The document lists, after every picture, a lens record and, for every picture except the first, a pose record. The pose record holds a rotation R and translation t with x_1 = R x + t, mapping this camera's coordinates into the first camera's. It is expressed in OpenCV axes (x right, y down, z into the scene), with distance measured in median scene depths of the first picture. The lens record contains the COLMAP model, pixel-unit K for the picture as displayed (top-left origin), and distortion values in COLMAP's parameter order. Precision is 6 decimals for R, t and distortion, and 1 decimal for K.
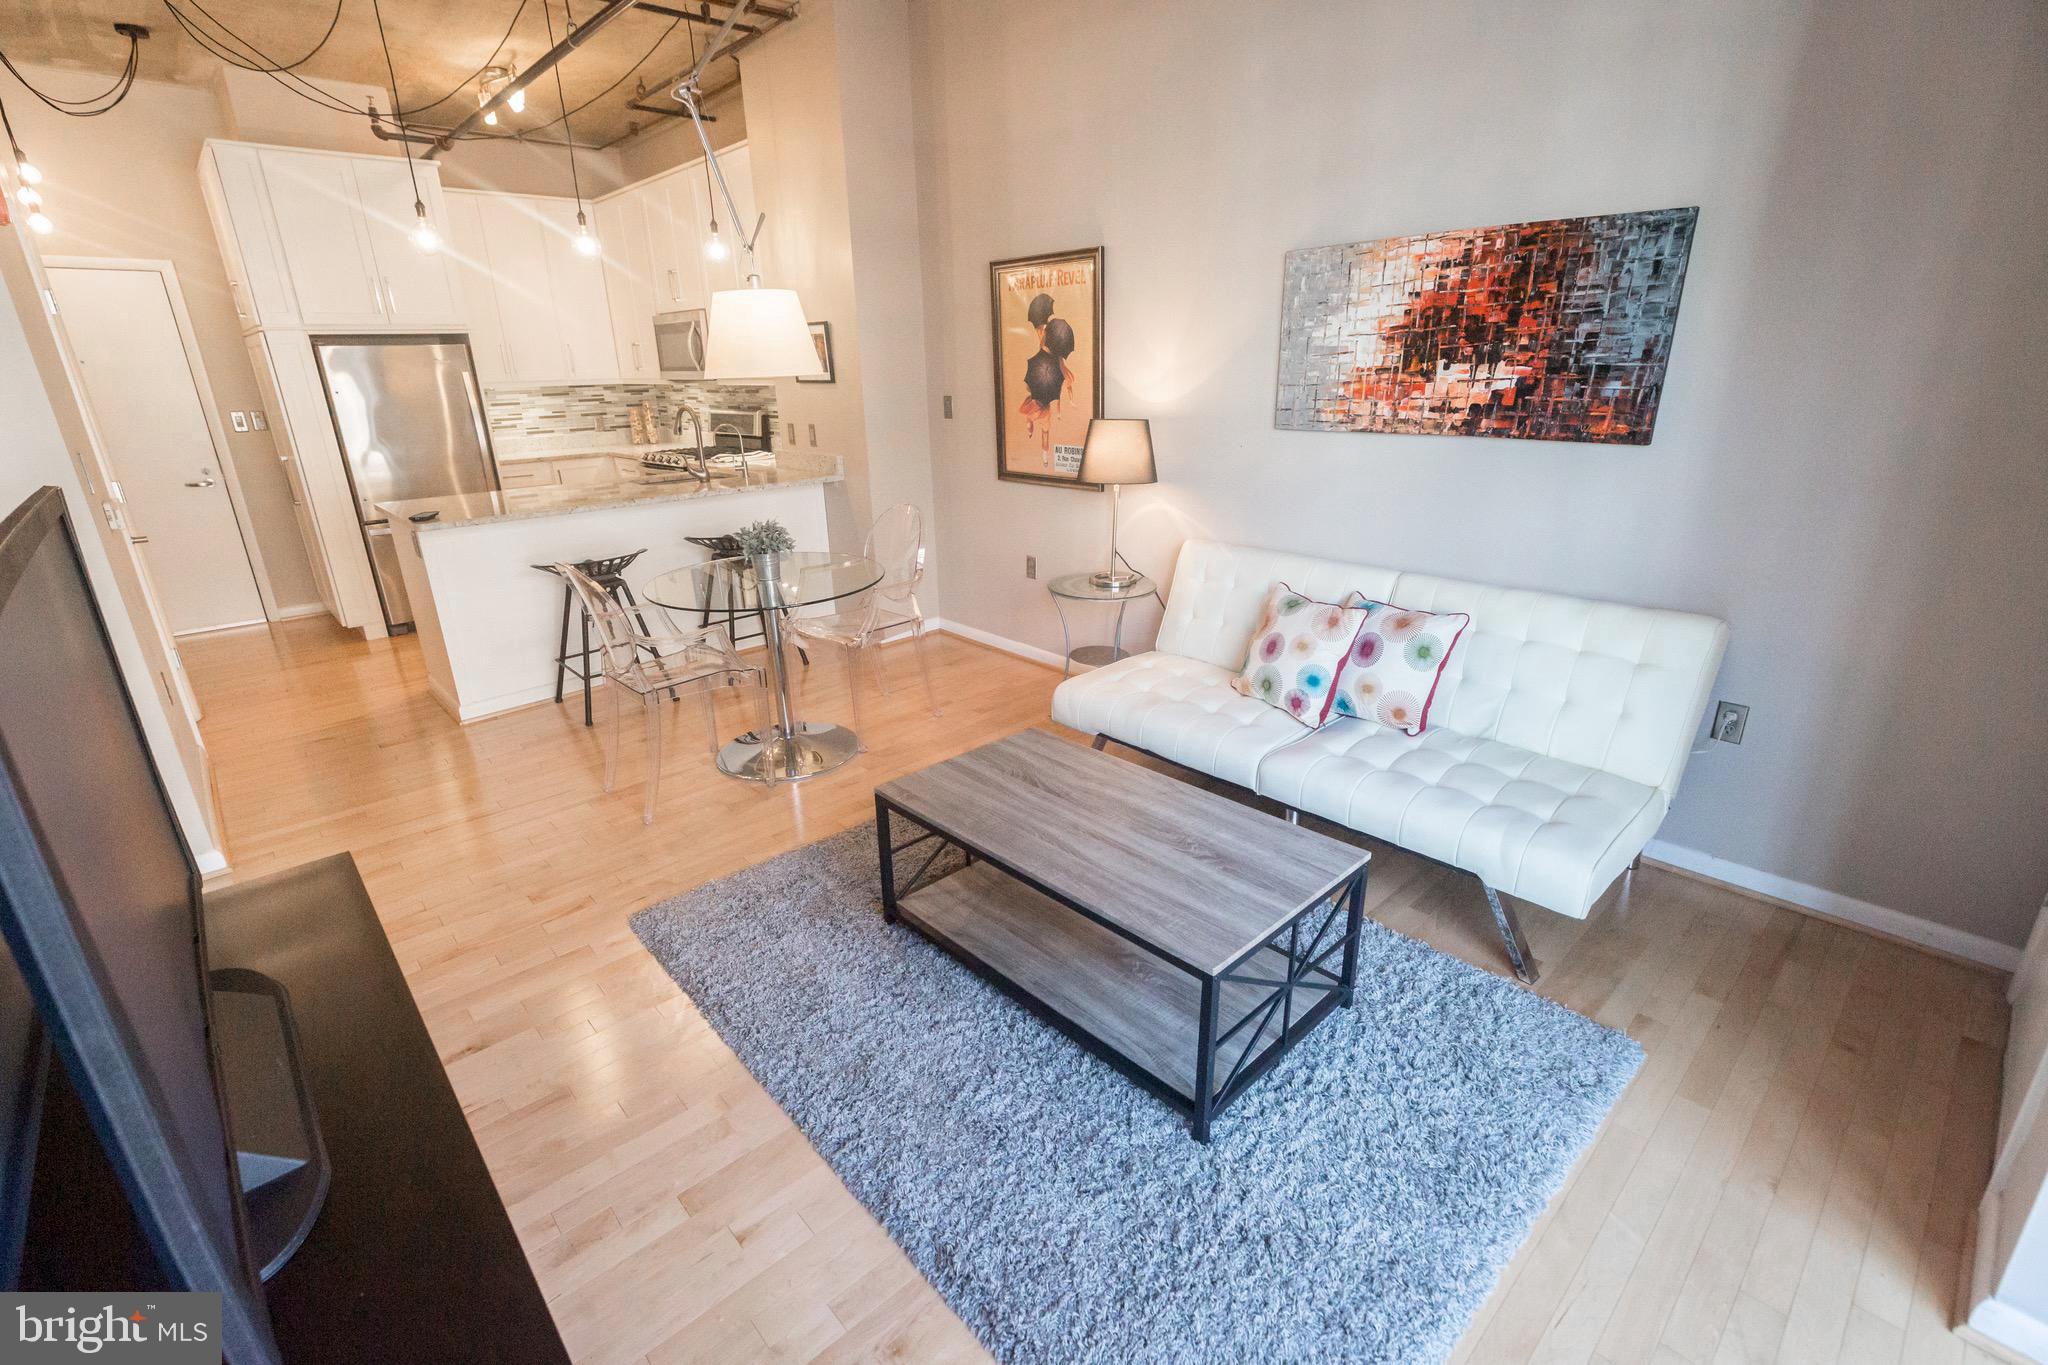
lens RADIAL K [[918.1, 0, 1019.5], [0, 918.1, 675.2], [0, 0, 1]] dist [0.003439, 0.000640]
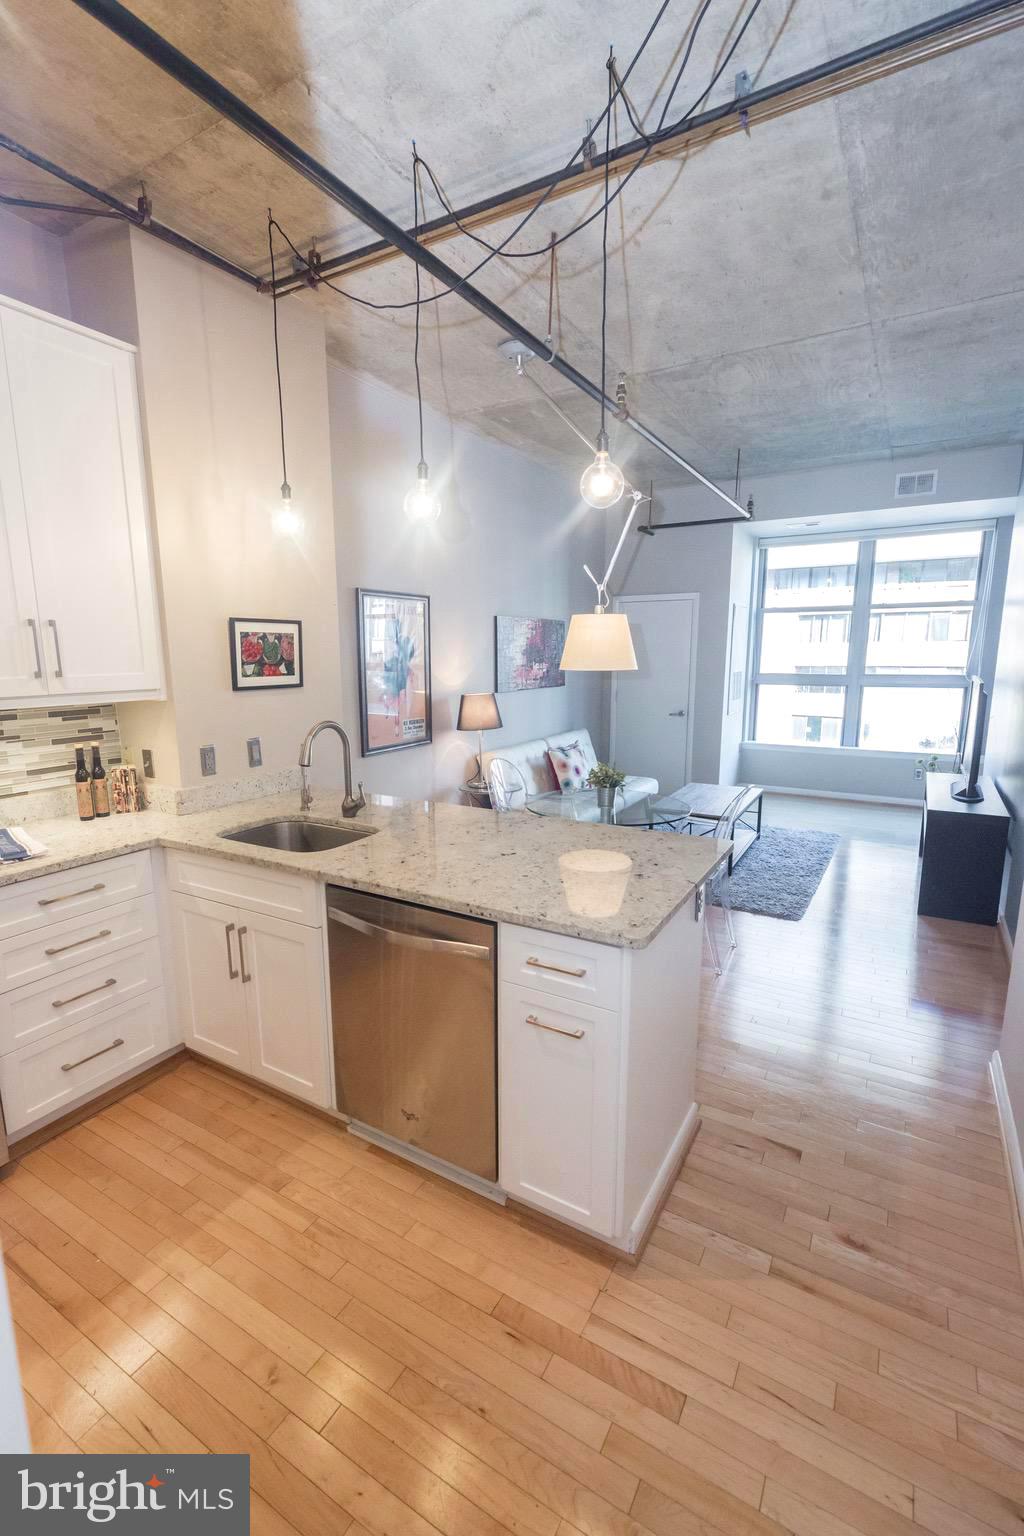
lens RADIAL K [[687.2, 0, 507.7], [0, 687.2, 772.3], [0, 0, 1]] dist [0.004616, 0.000136]
pose [[-0.298717, -0.140576, 0.943932, -1.452997], [0.325185, 0.914908, 0.239162, -0.539465], [-0.897231, 0.378394, -0.227585, 1.607790]]
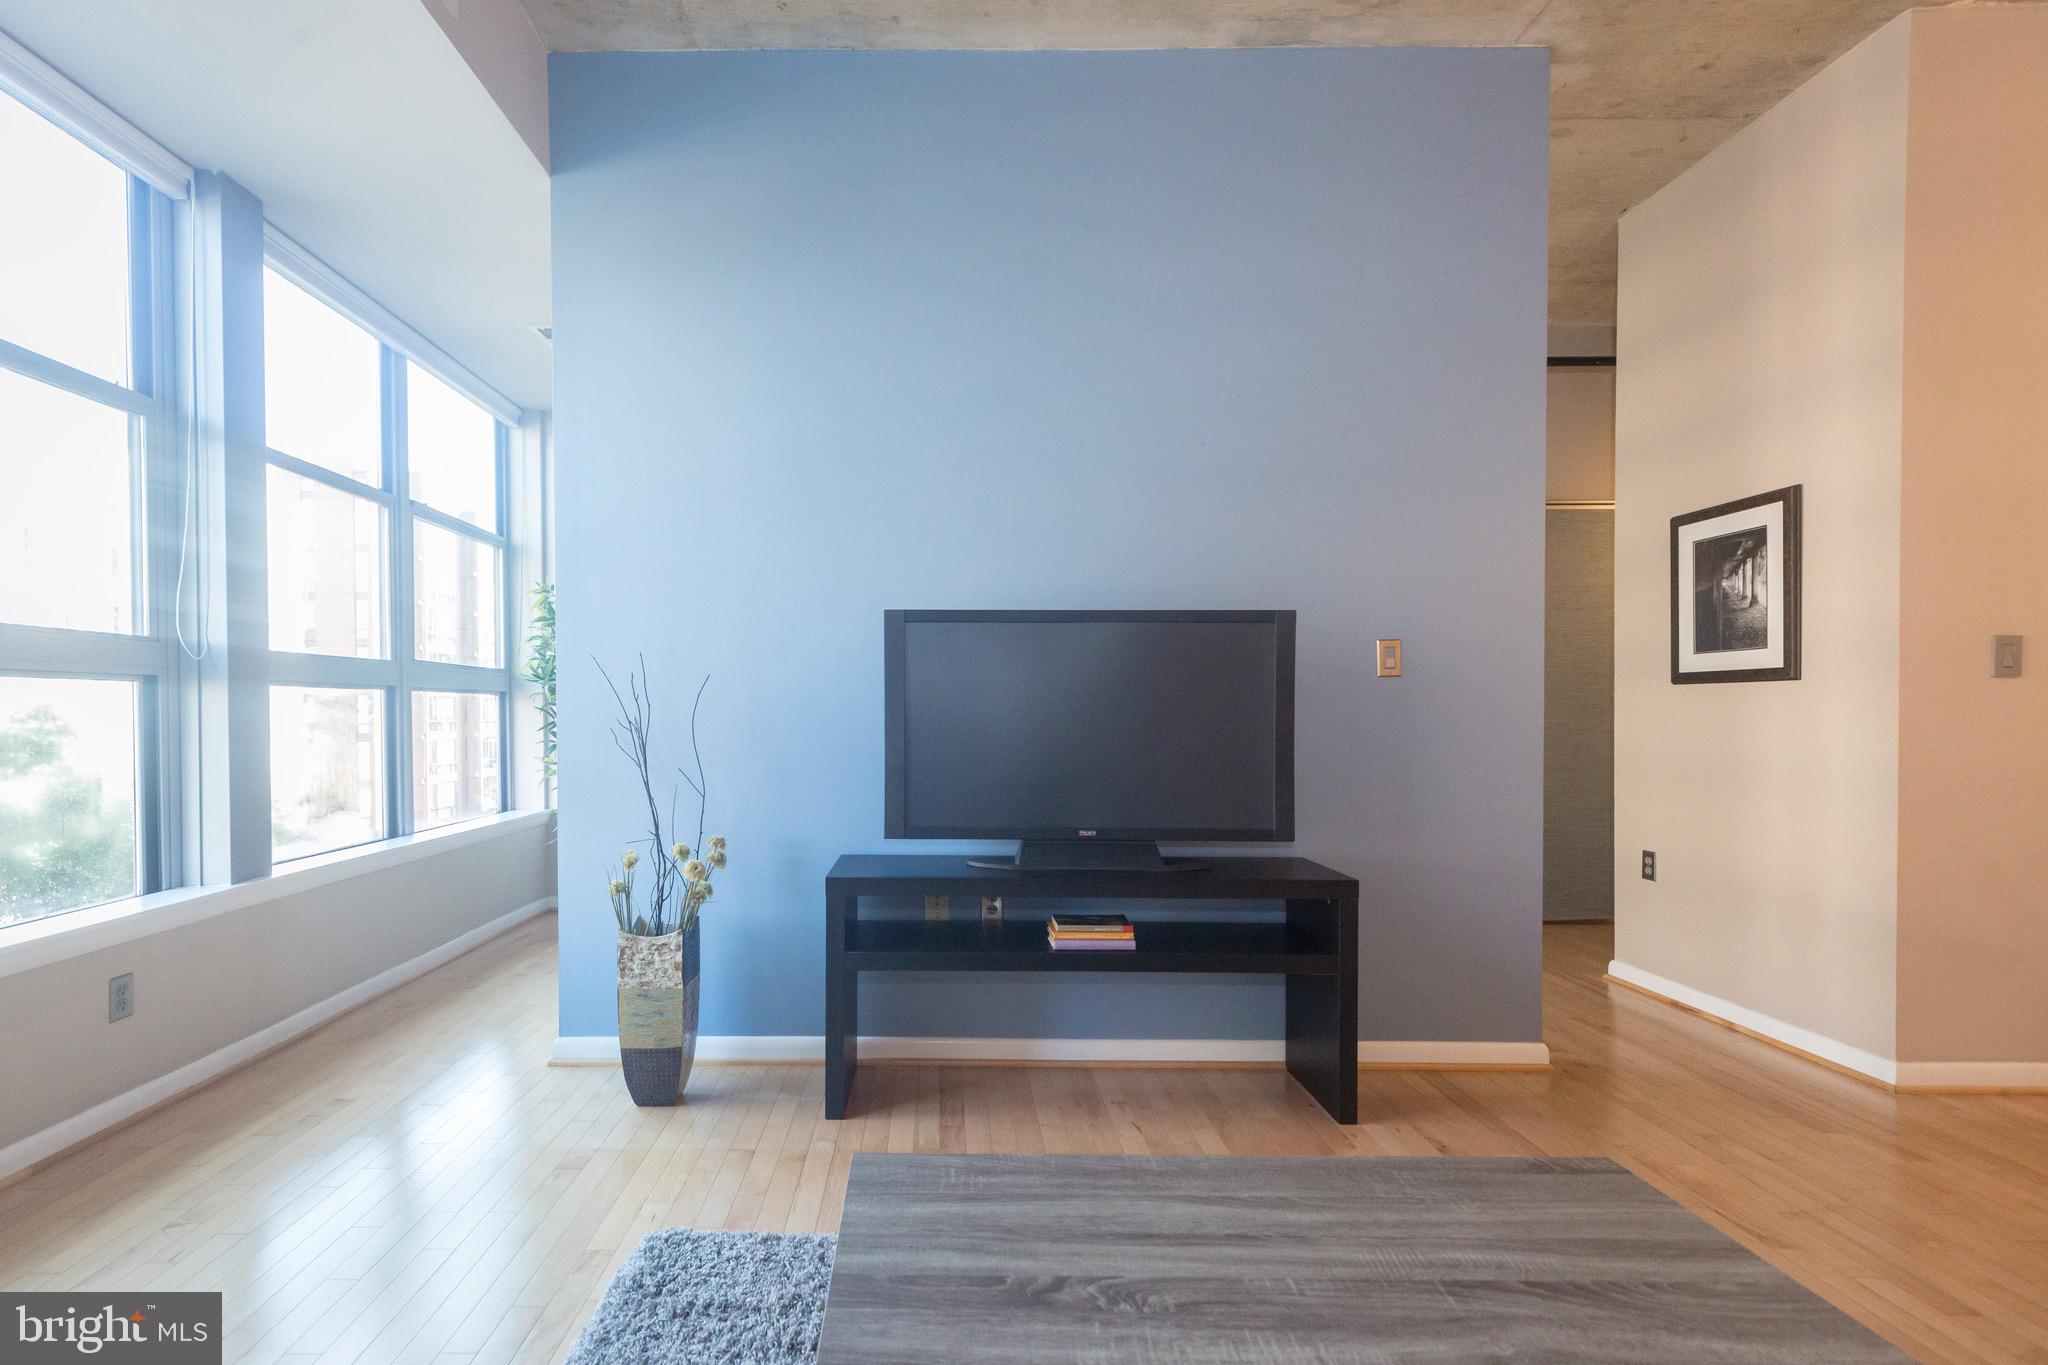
lens RADIAL K [[958.3, 0, 945.3], [0, 958.3, 728.9], [0, 0, 1]] dist [-0.001369, -0.000152]
pose [[-0.673292, 0.038130, -0.738393, 0.422866], [-0.229034, 0.938792, 0.257320, -0.140692], [0.703009, 0.342368, -0.623348, 0.814343]]
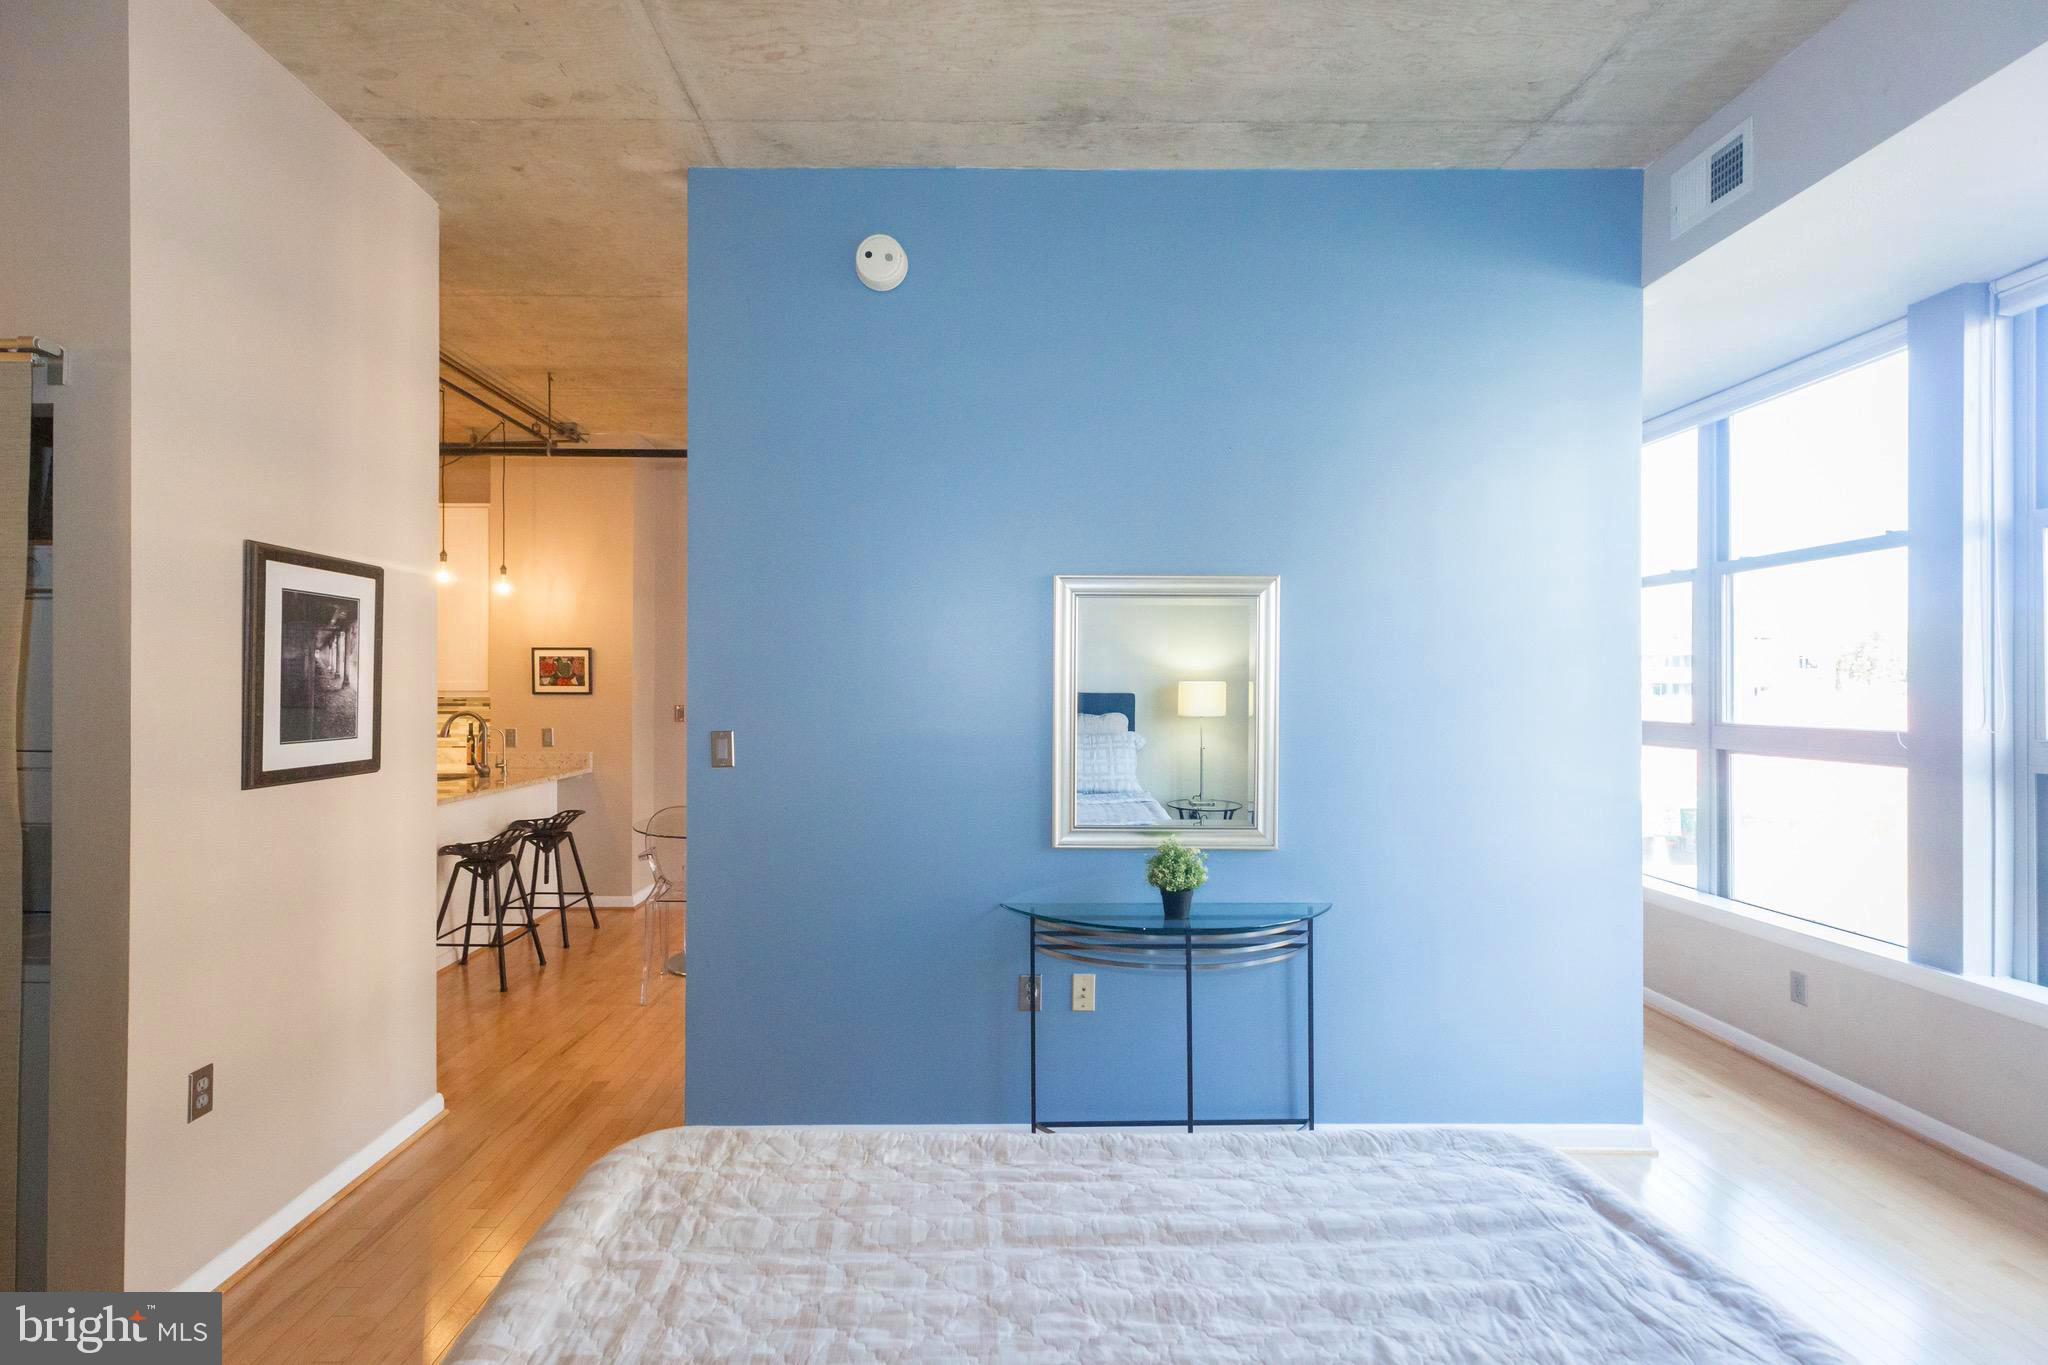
lens RADIAL K [[935.9, 0, 989.6], [0, 935.9, 684.3], [0, 0, 1]] dist [0.005780, 0.000662]
pose [[0.666861, 0.030345, 0.744564, -1.254958], [0.228274, 0.942816, -0.242876, 0.155848], [-0.709357, 0.331929, 0.621800, -0.269580]]
